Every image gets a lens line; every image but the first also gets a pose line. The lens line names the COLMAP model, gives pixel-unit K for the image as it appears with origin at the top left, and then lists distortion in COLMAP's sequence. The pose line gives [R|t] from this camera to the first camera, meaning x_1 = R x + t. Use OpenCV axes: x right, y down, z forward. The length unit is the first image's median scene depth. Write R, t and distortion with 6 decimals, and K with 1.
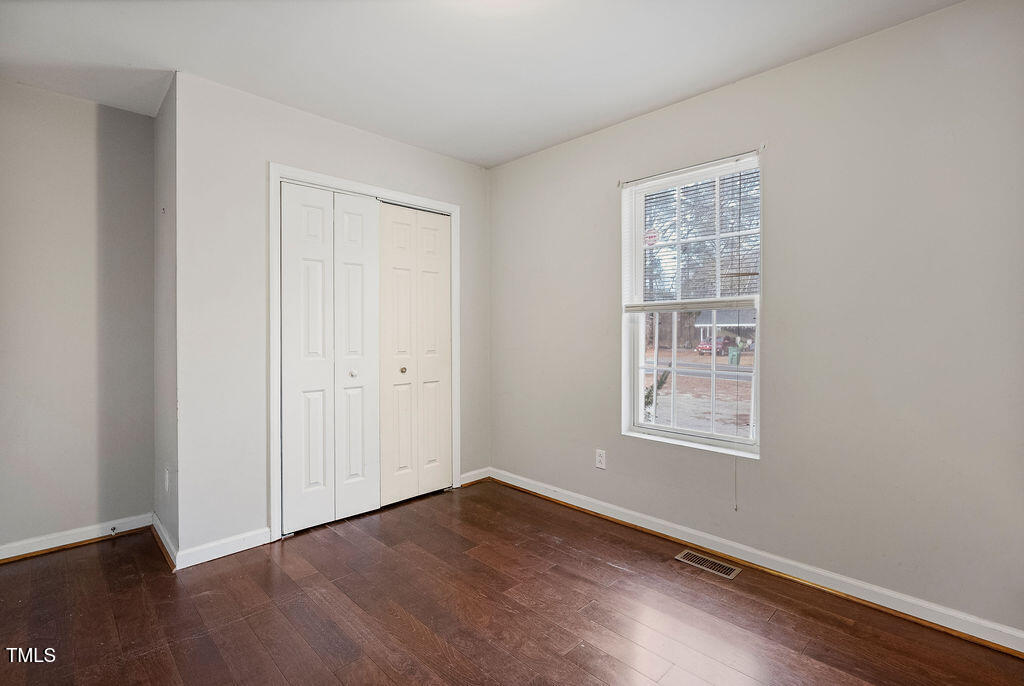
lens RADIAL K [[466.5, 0, 510.3], [0, 466.5, 335.5], [0, 0, 1]] dist [-0.012667, 0.005641]
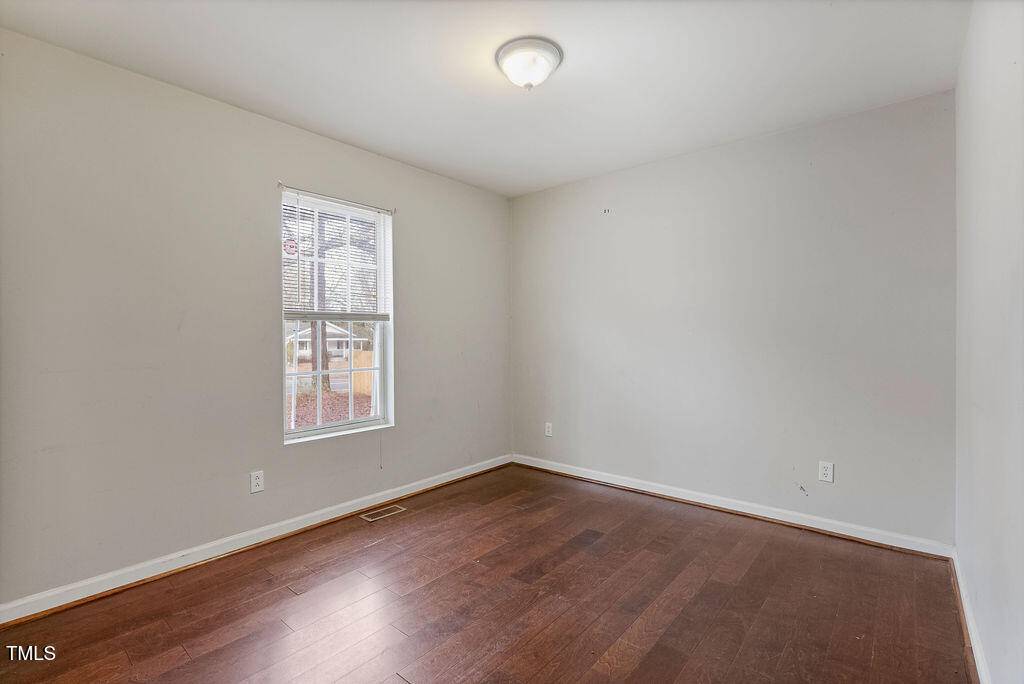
lens RADIAL K [[466.5, 0, 509.6], [0, 466.5, 341.3], [0, 0, 1]] dist [-0.012667, 0.005641]
pose [[-0.103917, -0.013752, 0.994491, -0.815764], [-0.002309, 0.999905, 0.013586, -0.018550], [-0.994583, -0.000884, -0.103939, 0.676945]]
